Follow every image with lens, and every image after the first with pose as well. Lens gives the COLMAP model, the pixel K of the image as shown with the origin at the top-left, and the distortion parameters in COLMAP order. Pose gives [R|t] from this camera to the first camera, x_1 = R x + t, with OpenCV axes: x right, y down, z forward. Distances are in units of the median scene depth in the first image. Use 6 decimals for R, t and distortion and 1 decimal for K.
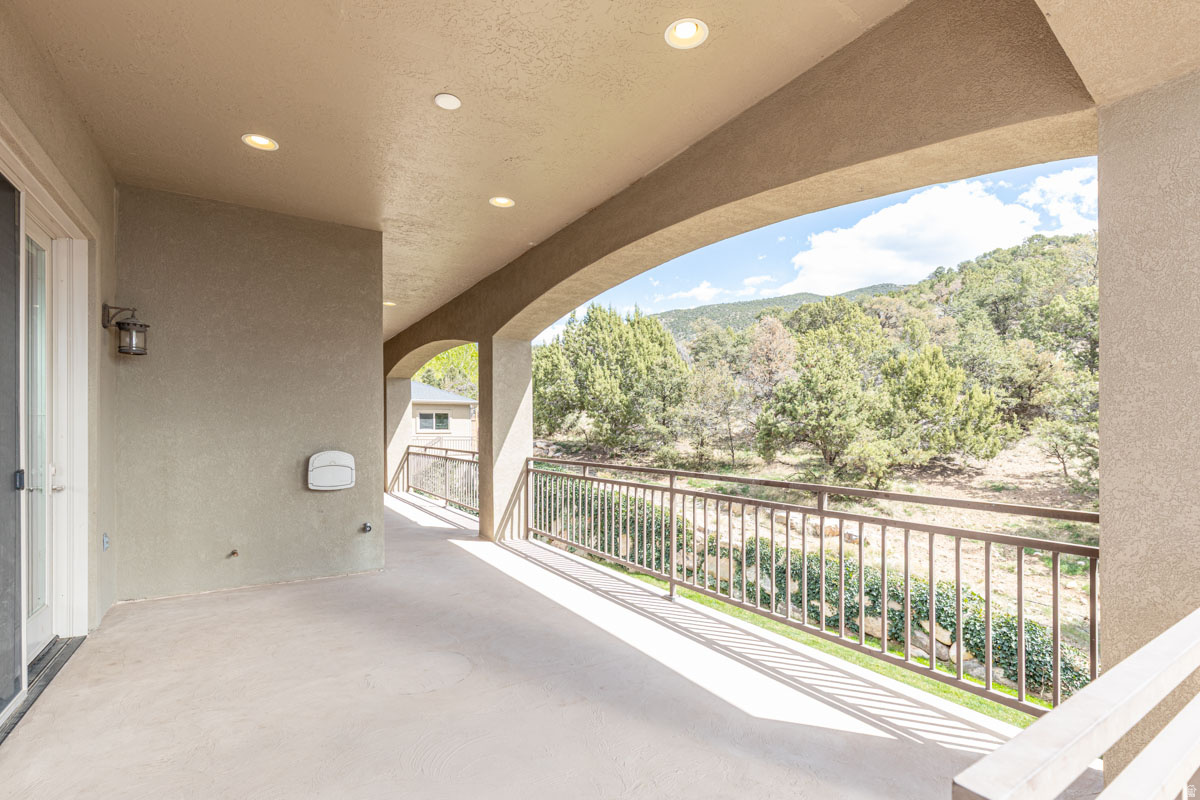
lens RADIAL K [[548.0, 0, 596.9], [0, 548.0, 433.7], [0, 0, 1]] dist [0.001037, 0.000126]
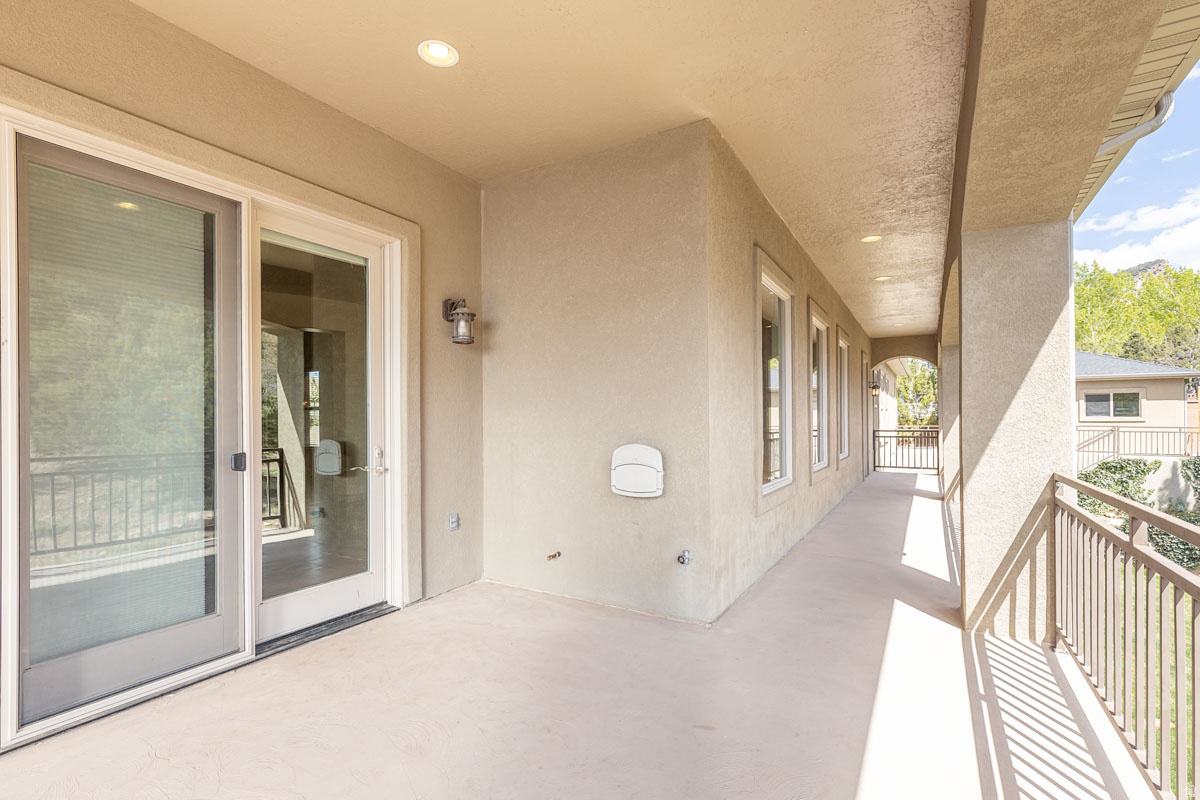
lens RADIAL K [[542.6, 0, 616.6], [0, 542.6, 423.1], [0, 0, 1]] dist [0.002619, 0.000120]
pose [[0.463437, 0.003442, -0.886123, 0.111049], [-0.001971, 0.999994, 0.002853, 0.000448], [0.886128, 0.000424, 0.463441, 0.465756]]
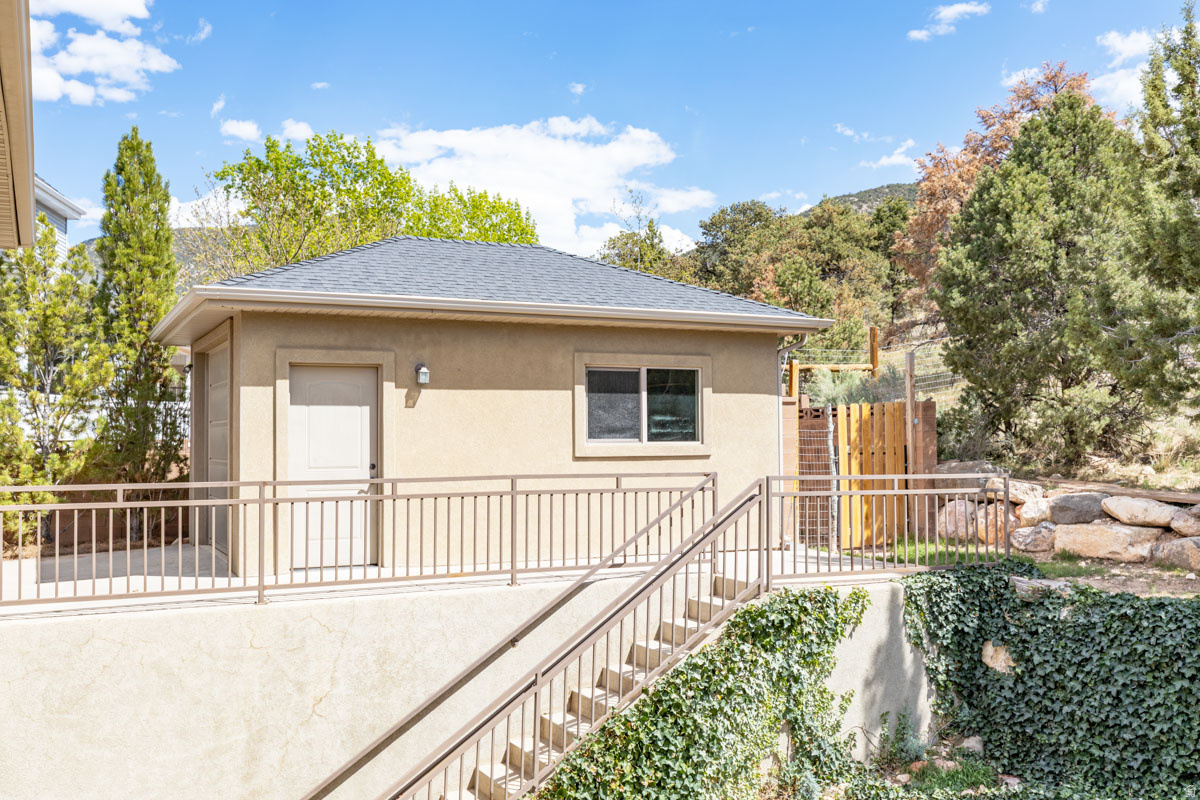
lens RADIAL K [[1125.0, 0, 600.0], [0, 1125.0, 400.0], [0, 0, 1]] dist [0.008676, 0.016859]
pose [[0.993912, -0.010907, -0.109632, -1.084791], [0.006284, 0.999080, -0.042430, -0.019597], [0.109994, 0.041483, 0.993066, 2.200436]]
